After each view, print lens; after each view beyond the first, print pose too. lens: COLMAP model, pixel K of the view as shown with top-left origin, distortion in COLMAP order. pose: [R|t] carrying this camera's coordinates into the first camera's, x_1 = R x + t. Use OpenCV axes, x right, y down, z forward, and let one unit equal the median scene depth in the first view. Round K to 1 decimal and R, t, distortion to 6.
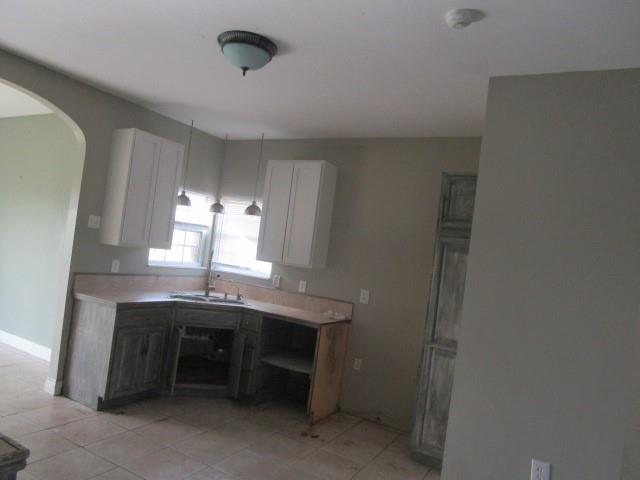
lens RADIAL K [[459.1, 0, 320.1], [0, 459.1, 240.5], [0, 0, 1]] dist [-0.013009, -0.004671]
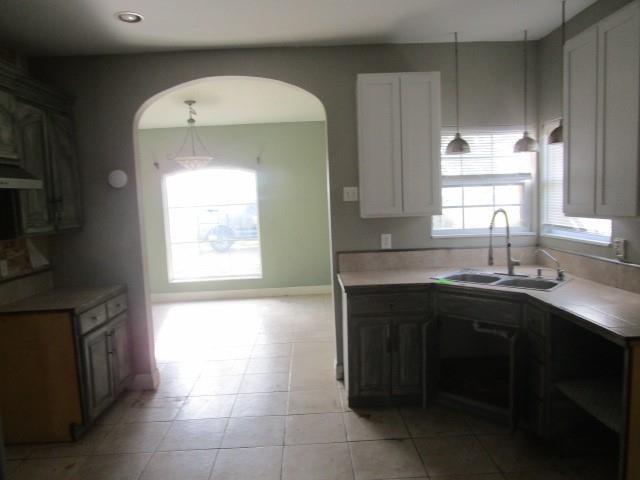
lens RADIAL K [[459.1, 0, 319.7], [0, 459.1, 239.8], [0, 0, 1]] dist [-0.013009, -0.004671]
pose [[0.513919, -0.063458, -0.855488, 0.219586], [0.119070, 0.992884, -0.002121, 0.039444], [0.849535, -0.100773, 0.517818, 0.438211]]
